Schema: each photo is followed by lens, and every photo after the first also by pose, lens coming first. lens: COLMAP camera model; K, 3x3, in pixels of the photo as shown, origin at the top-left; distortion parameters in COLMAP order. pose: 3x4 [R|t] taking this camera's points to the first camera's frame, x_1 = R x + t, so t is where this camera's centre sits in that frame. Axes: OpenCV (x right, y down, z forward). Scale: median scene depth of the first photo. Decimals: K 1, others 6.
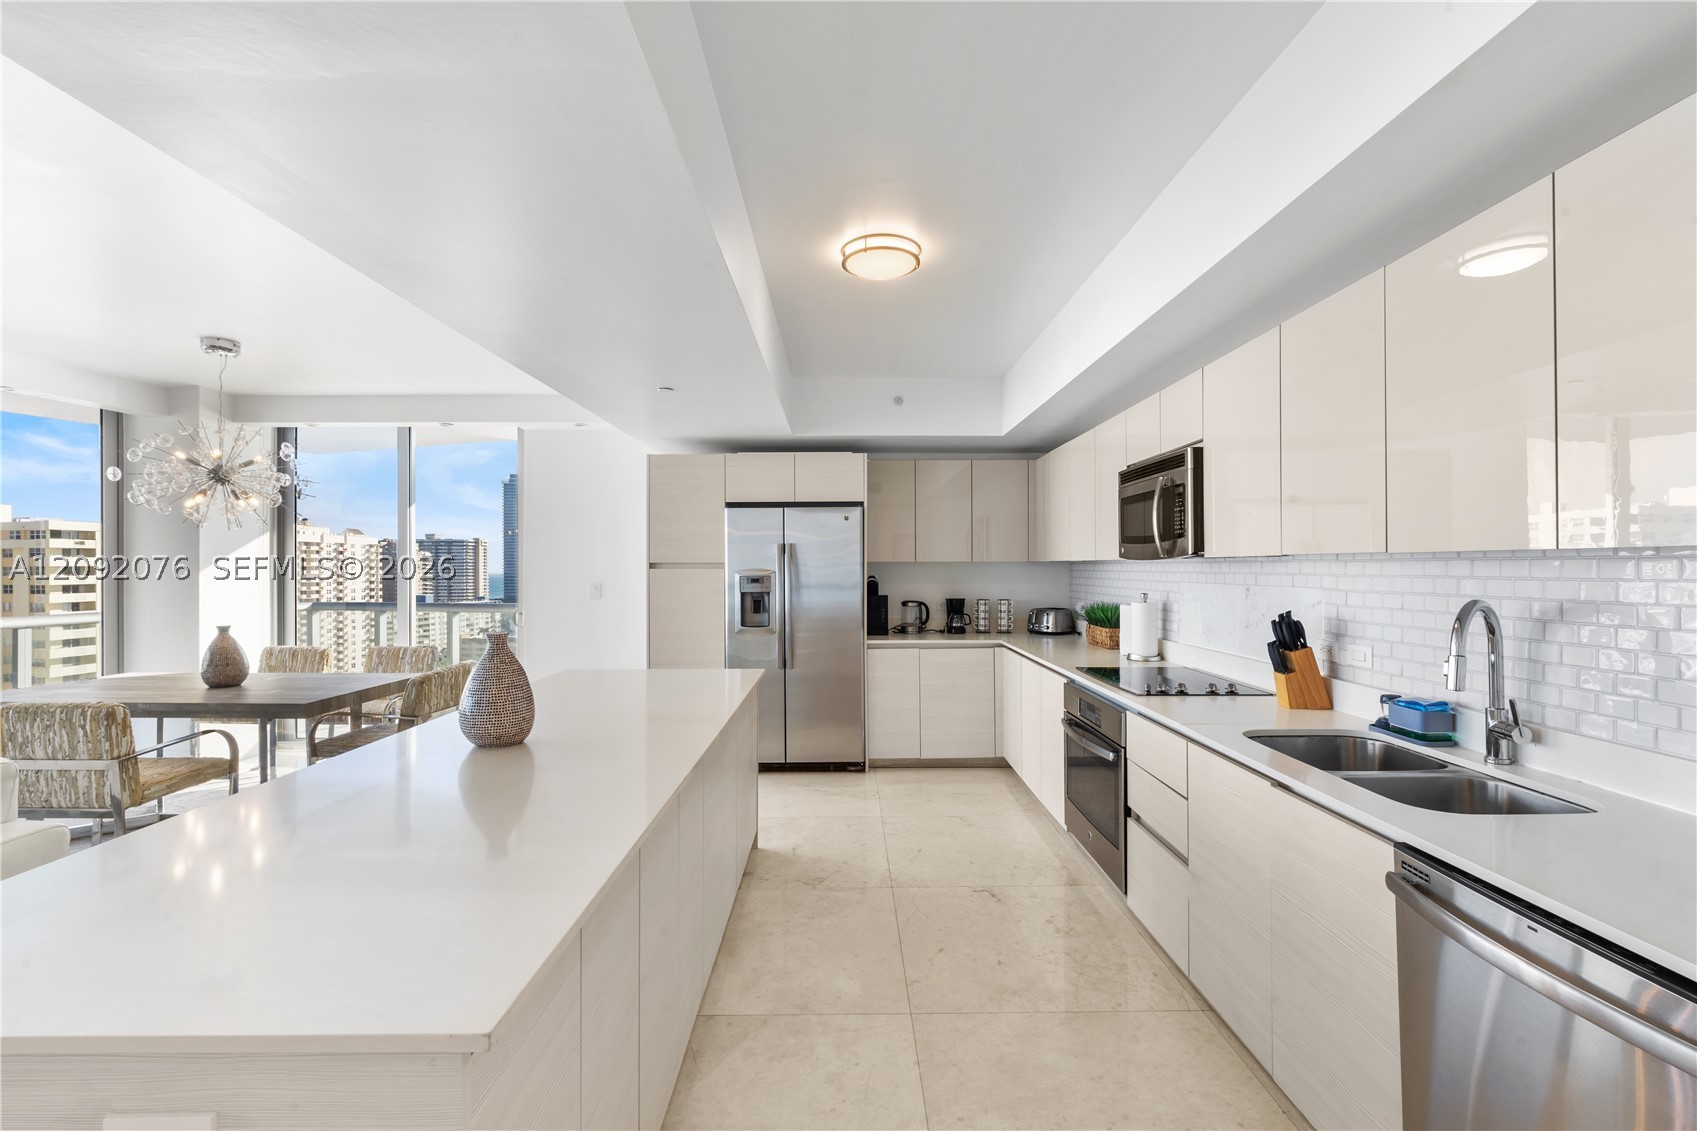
lens RADIAL K [[751.6, 0, 851.8], [0, 751.6, 575.3], [0, 0, 1]] dist [-0.005261, 0.000808]
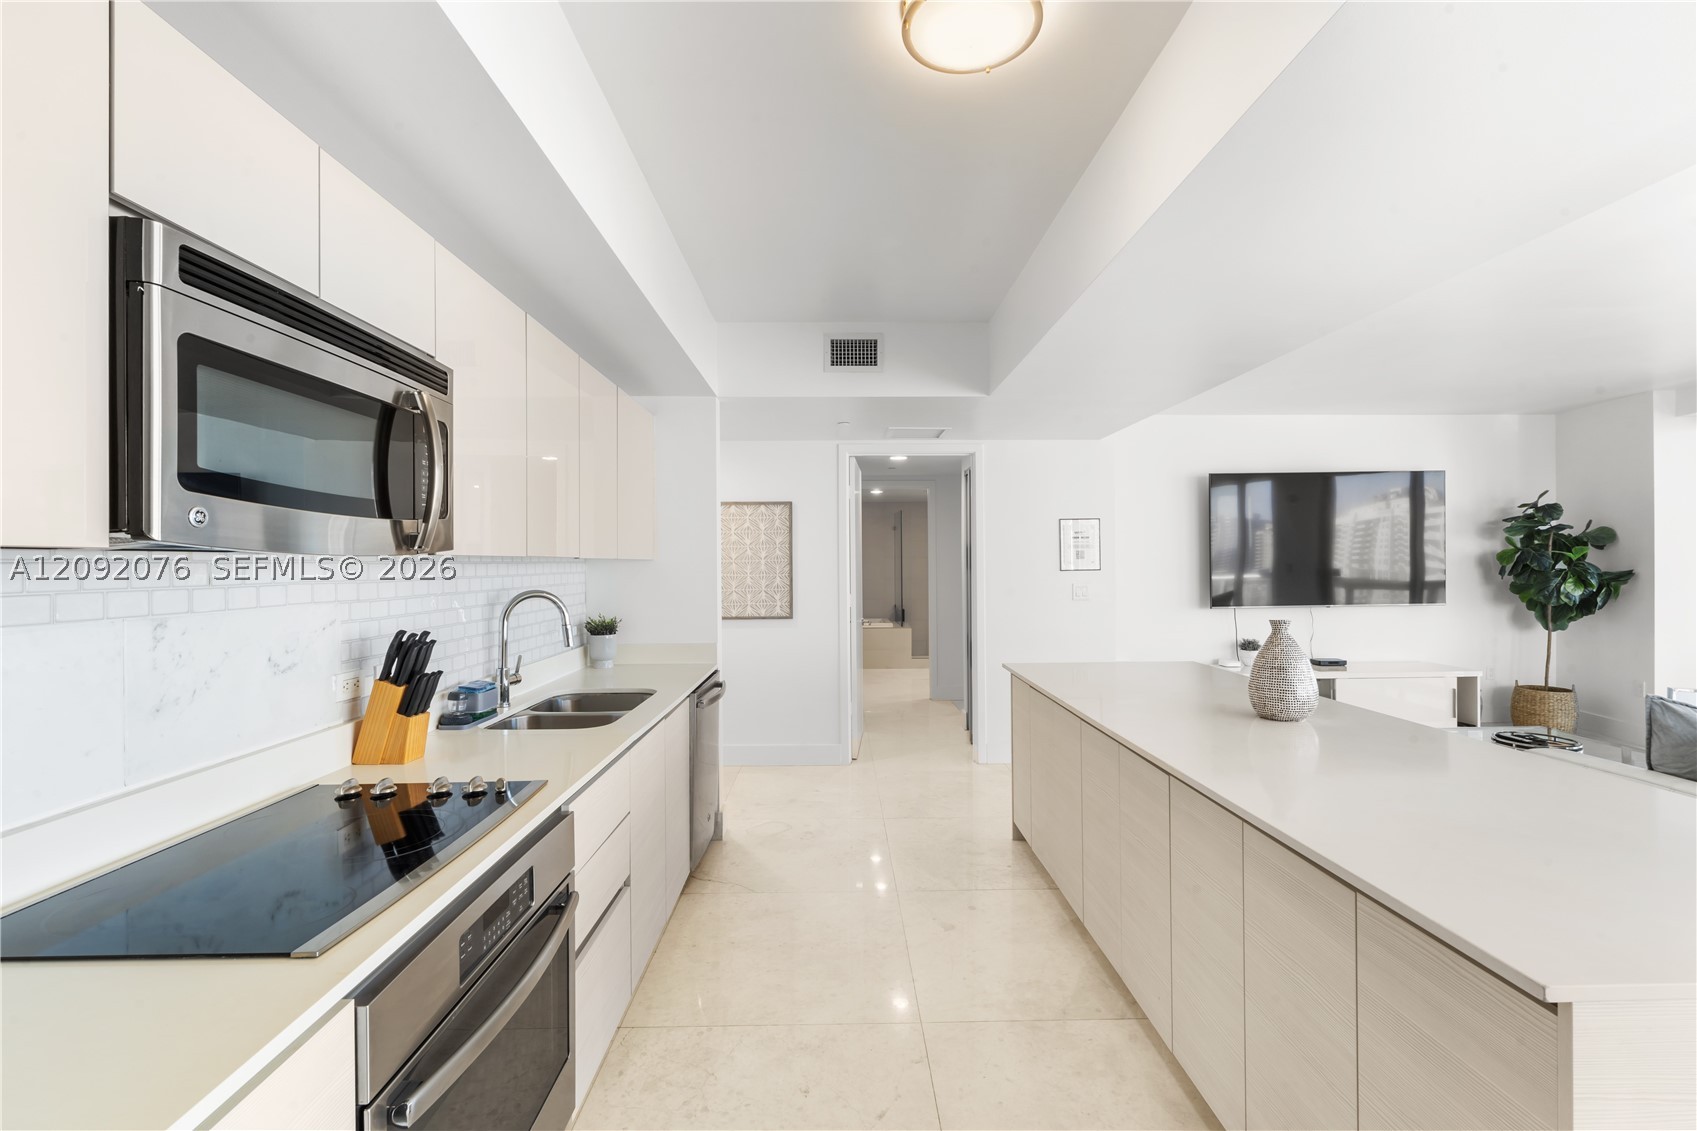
lens RADIAL K [[751.6, 0, 846.1], [0, 751.6, 567.4], [0, 0, 1]] dist [-0.005261, 0.000808]
pose [[-0.999968, 0.006912, -0.003913, 0.087290], [0.006822, 0.999720, 0.022651, -0.015696], [0.004069, 0.022624, -0.999736, 0.971372]]
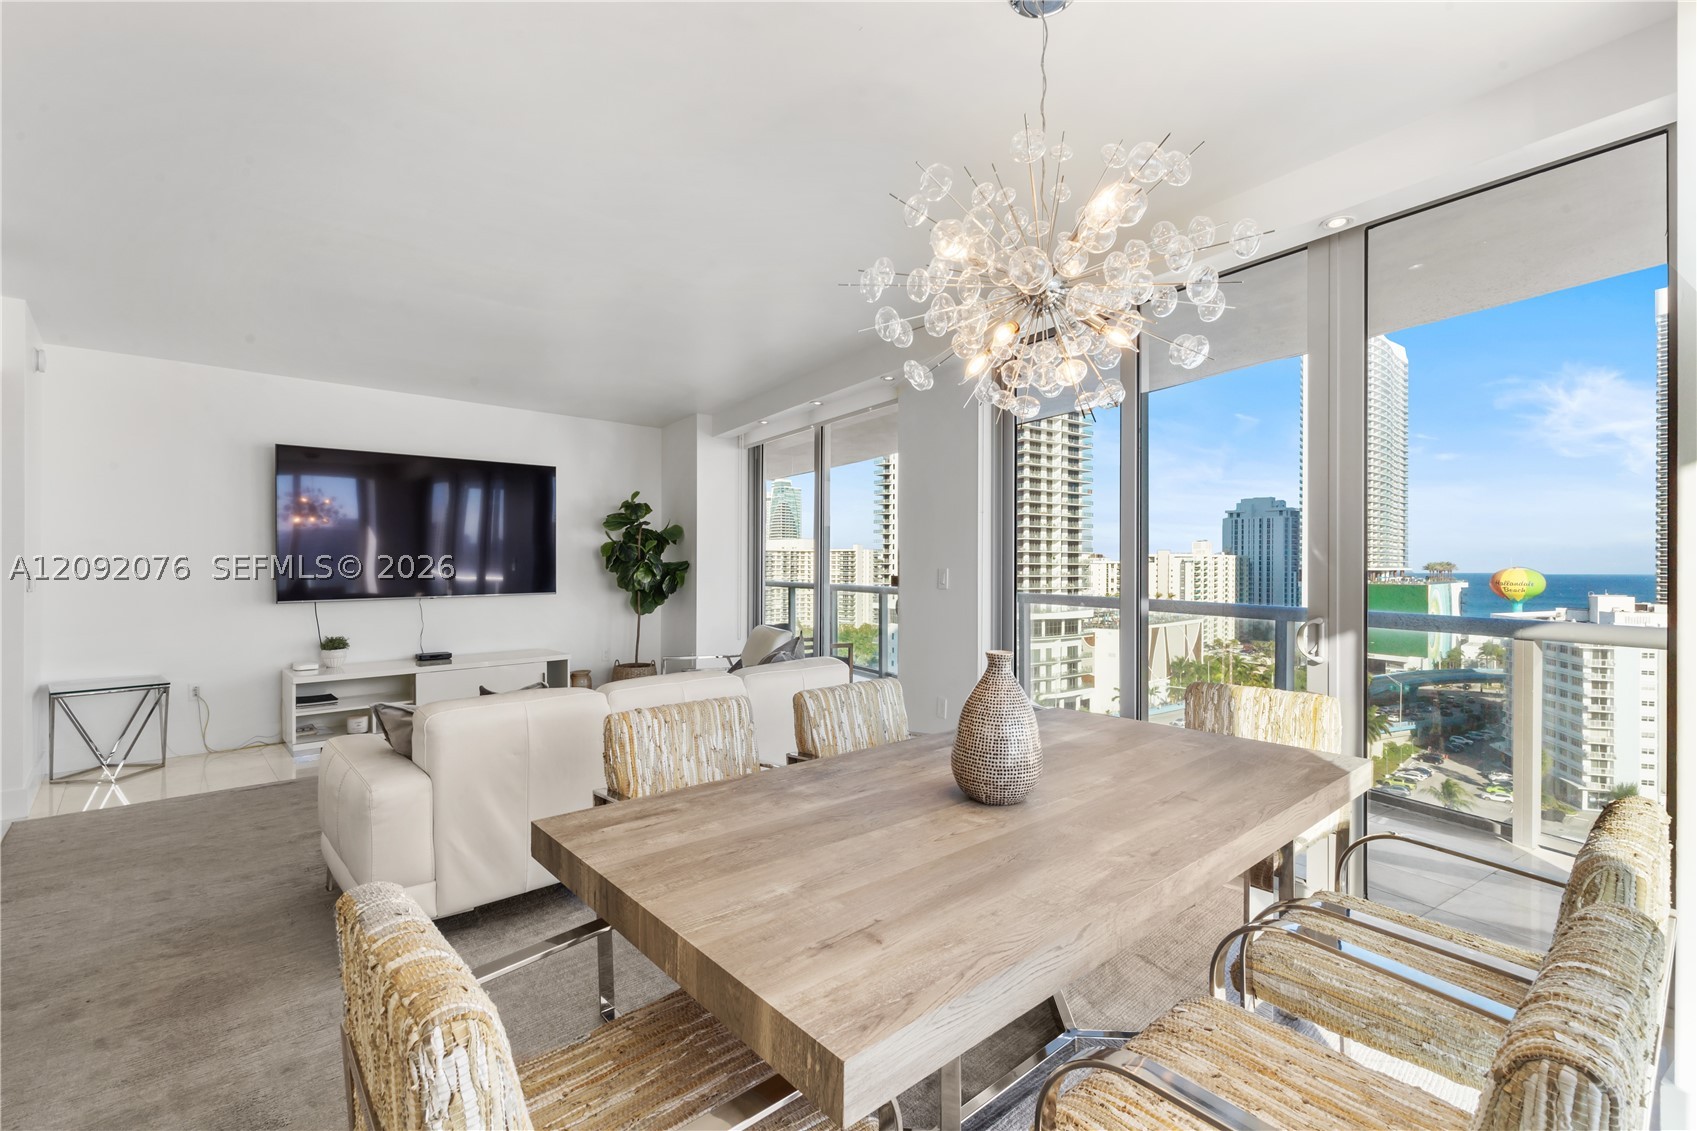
lens RADIAL K [[751.6, 0, 854.2], [0, 751.6, 559.2], [0, 0, 1]] dist [-0.005261, 0.000808]
pose [[-0.729775, -0.007049, -0.683651, -0.407812], [-0.014635, 0.999879, 0.005313, 0.007176], [0.683531, 0.013883, -0.729790, 1.065624]]
